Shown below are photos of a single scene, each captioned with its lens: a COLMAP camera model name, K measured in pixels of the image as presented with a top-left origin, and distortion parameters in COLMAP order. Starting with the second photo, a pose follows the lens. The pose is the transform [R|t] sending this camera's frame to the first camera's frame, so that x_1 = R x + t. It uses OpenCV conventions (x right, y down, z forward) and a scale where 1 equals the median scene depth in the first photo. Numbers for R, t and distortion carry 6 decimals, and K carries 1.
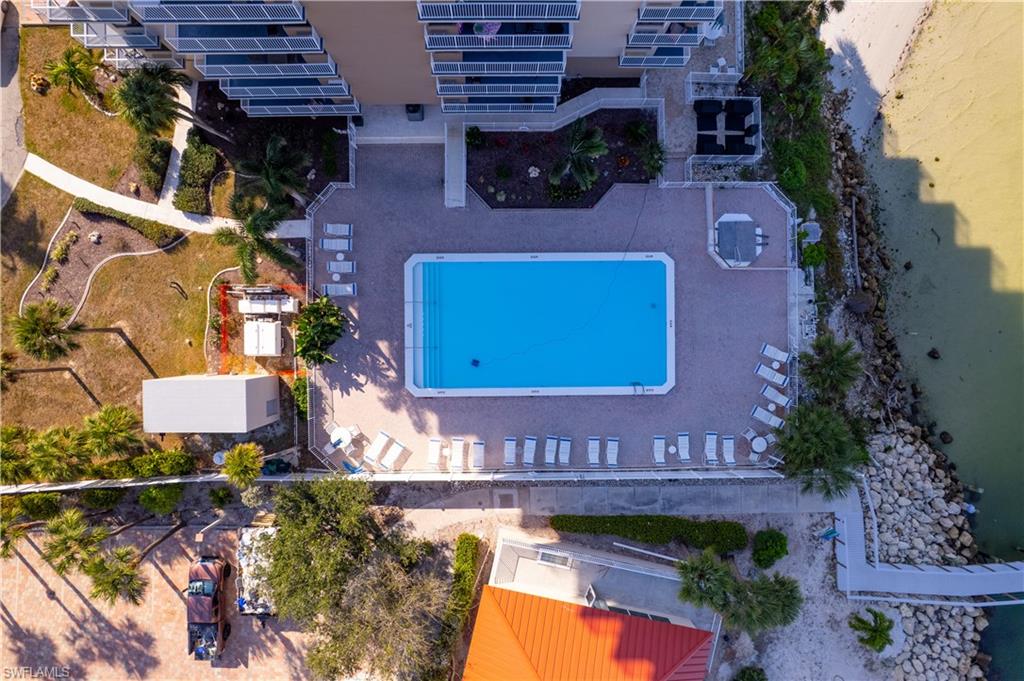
lens RADIAL K [[657.2, 0, 509.7], [0, 657.2, 351.3], [0, 0, 1]] dist [-0.060471, 0.045754]
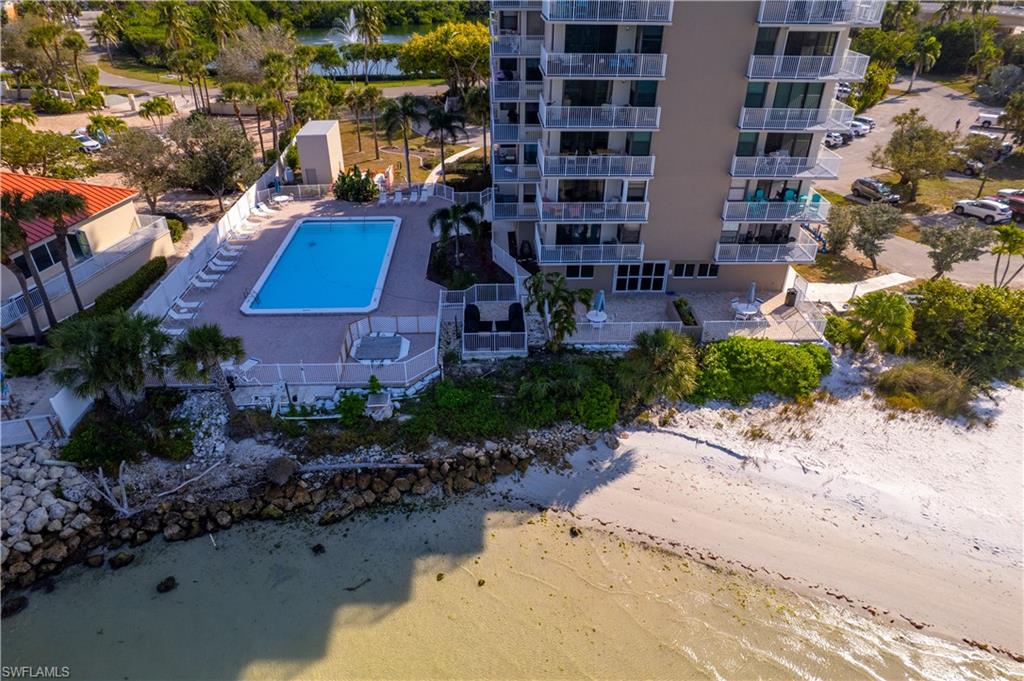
lens RADIAL K [[657.2, 0, 509.7], [0, 657.2, 351.3], [0, 0, 1]] dist [-0.060471, 0.045754]
pose [[0.027327, 0.538586, -0.842127, 1.101659], [-0.999566, 0.024001, -0.017086, -0.326130], [0.011009, 0.842229, 0.539008, 0.475366]]
